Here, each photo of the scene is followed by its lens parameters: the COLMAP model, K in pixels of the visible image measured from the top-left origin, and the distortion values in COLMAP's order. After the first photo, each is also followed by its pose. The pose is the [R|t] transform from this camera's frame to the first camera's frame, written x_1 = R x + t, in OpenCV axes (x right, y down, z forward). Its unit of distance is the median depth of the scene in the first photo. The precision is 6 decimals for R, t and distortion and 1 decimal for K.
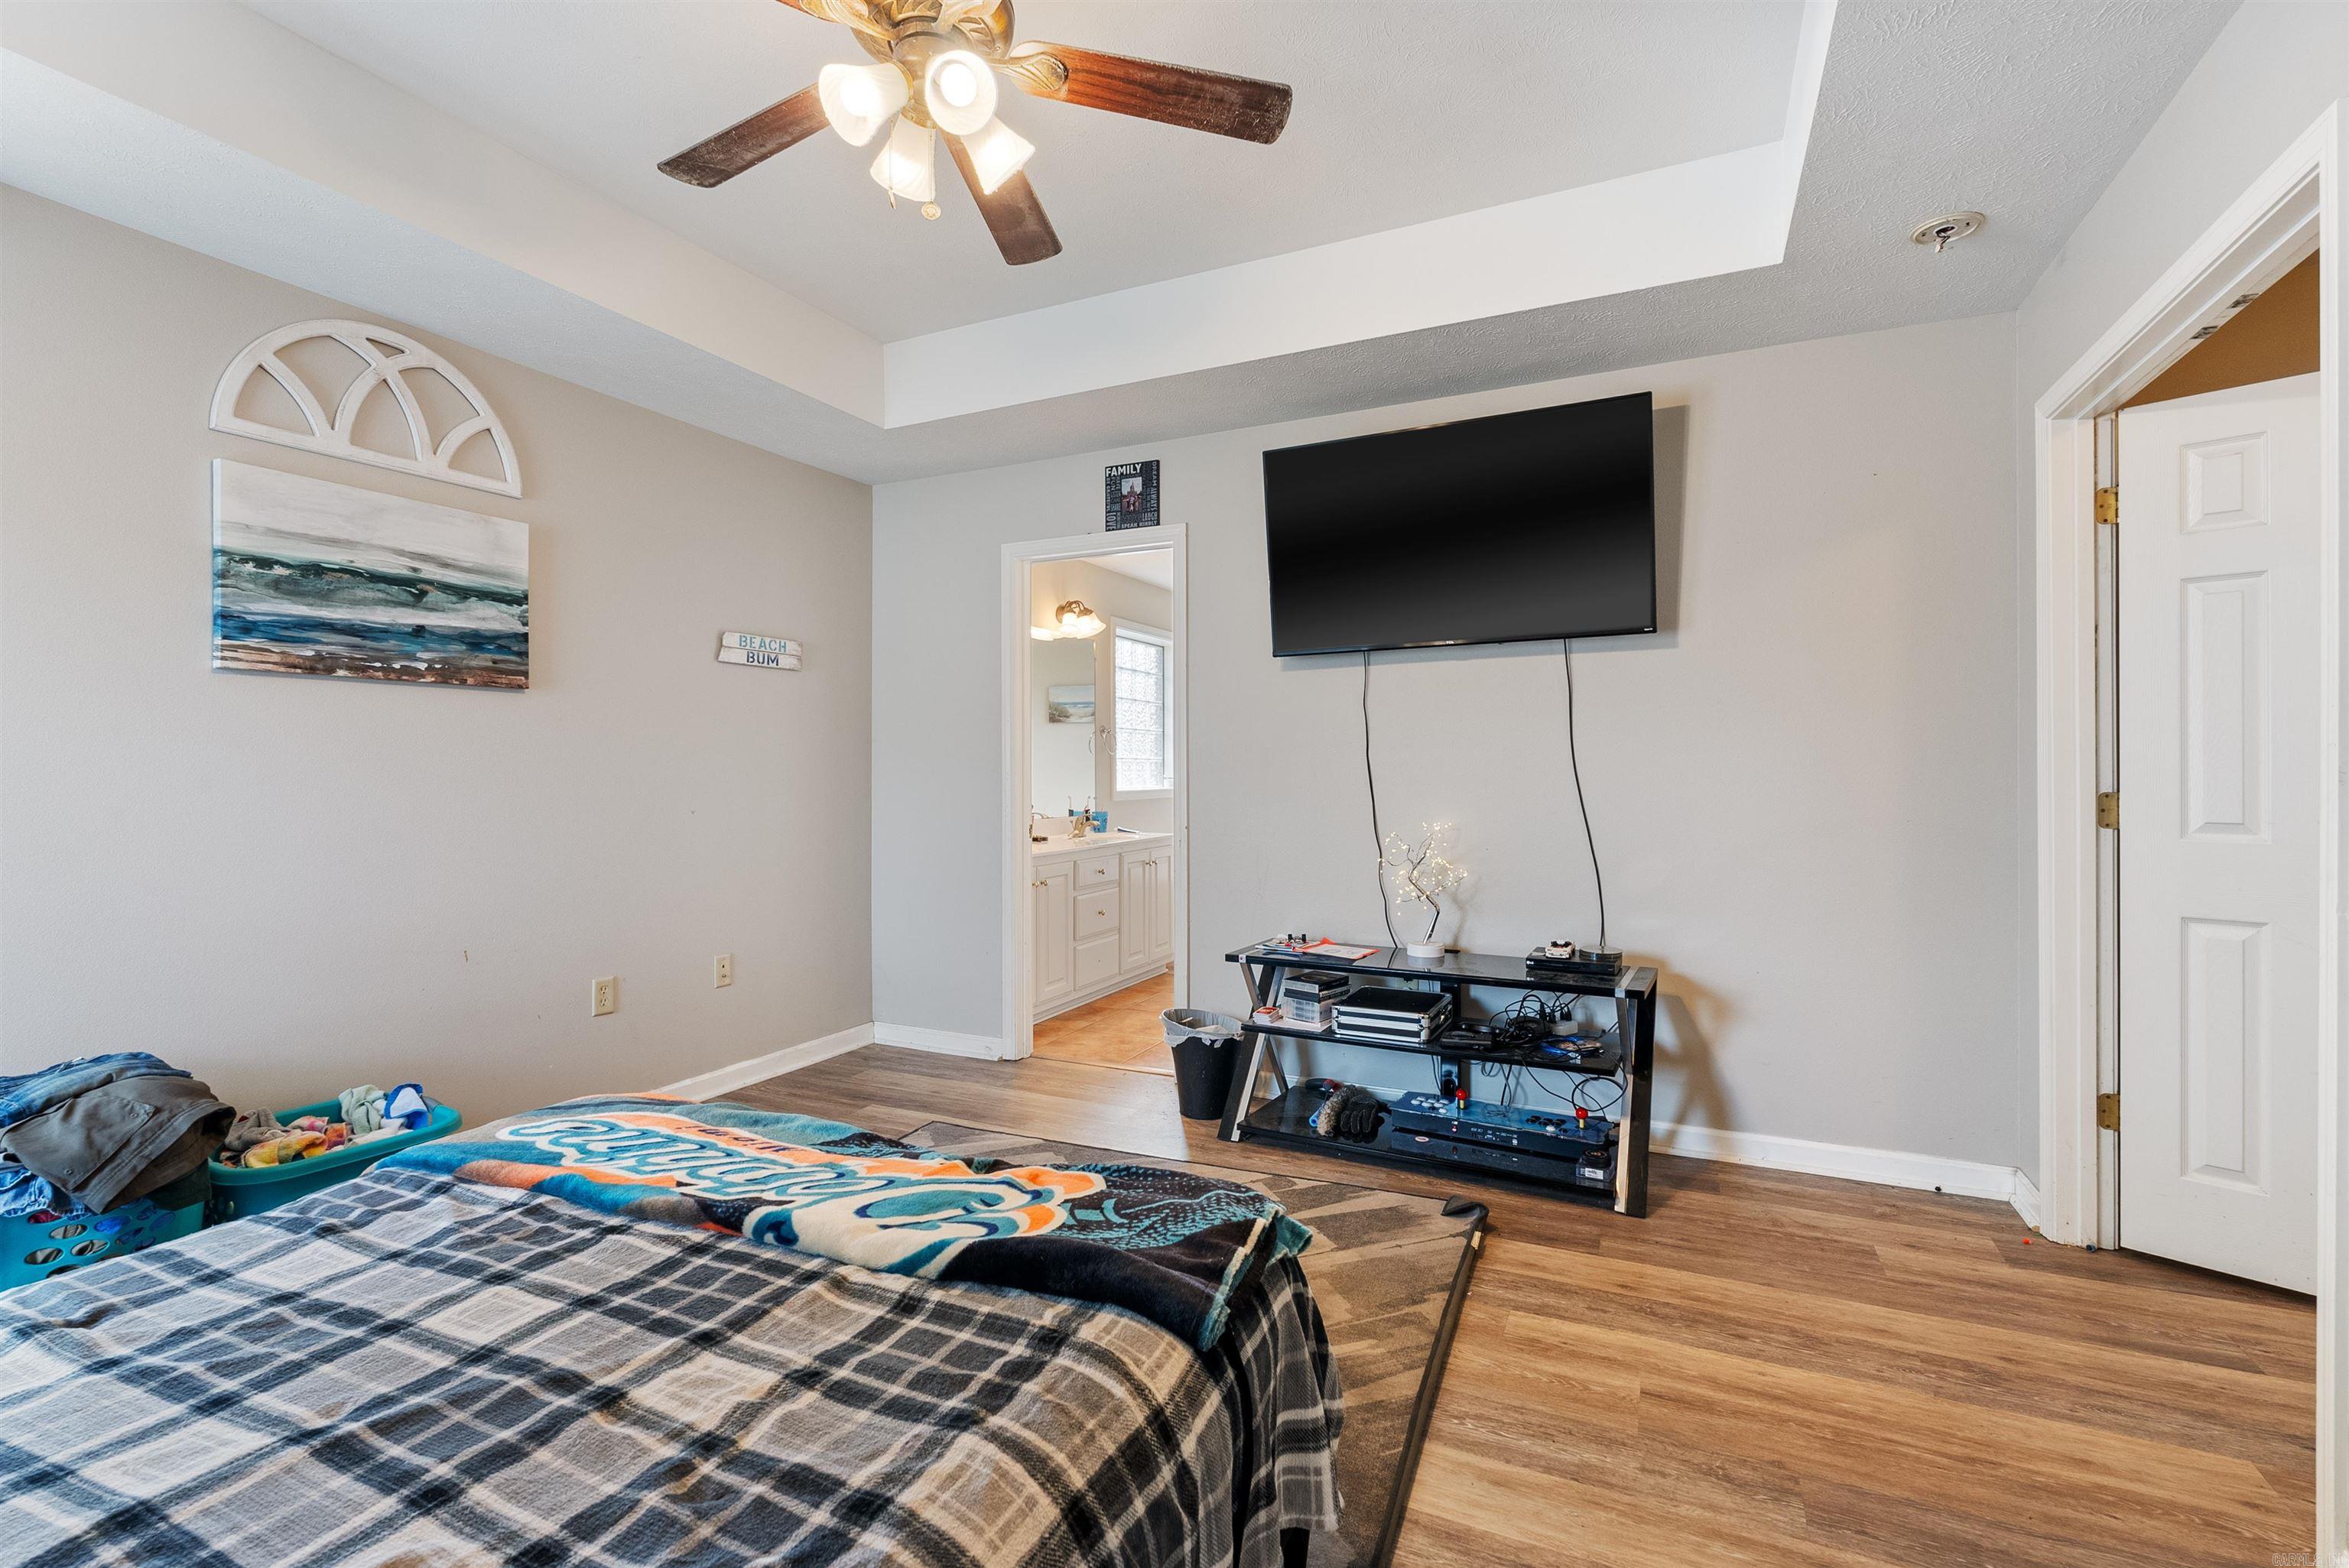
lens RADIAL K [[1047.5, 0, 1172.5], [0, 1047.5, 770.8], [0, 0, 1]] dist [-0.001506, -0.000047]
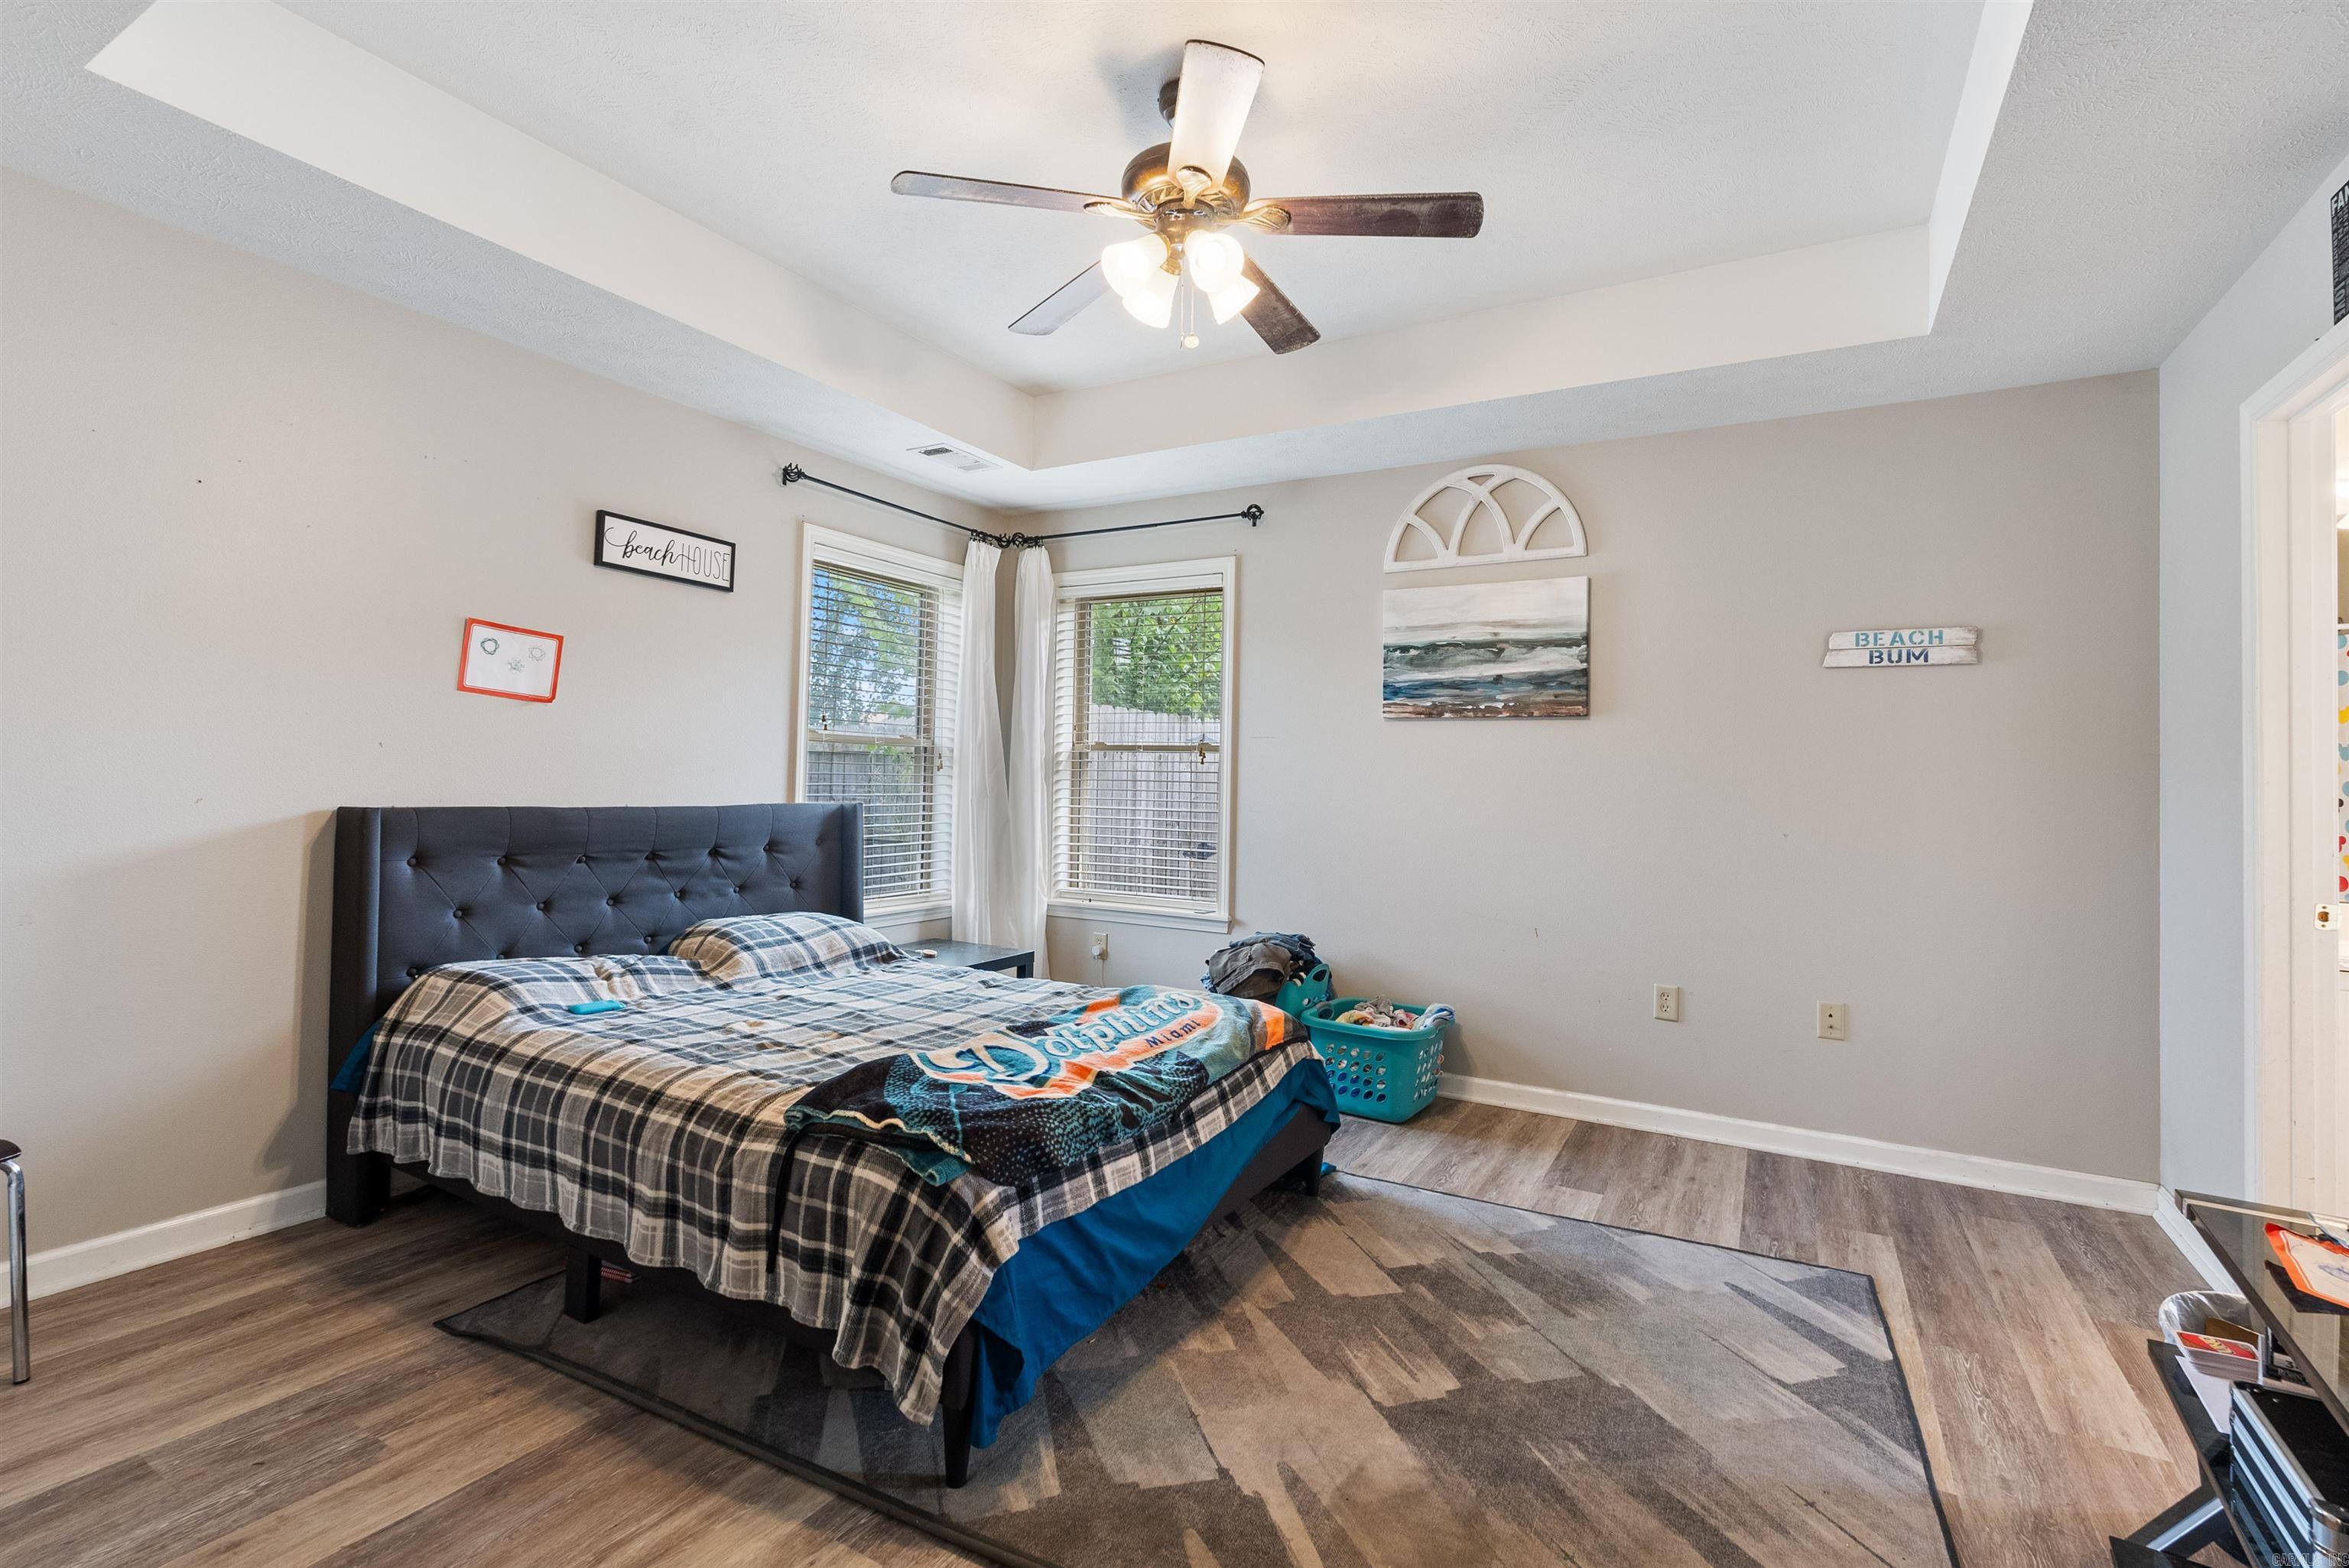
lens RADIAL K [[1047.5, 0, 1176.1], [0, 1047.5, 780.0], [0, 0, 1]] dist [-0.001506, -0.000047]
pose [[-0.075453, 0.000917, -0.997149, 0.645573], [-0.024744, 0.999690, 0.002792, 0.001884], [0.996842, 0.024884, -0.075407, 0.690356]]
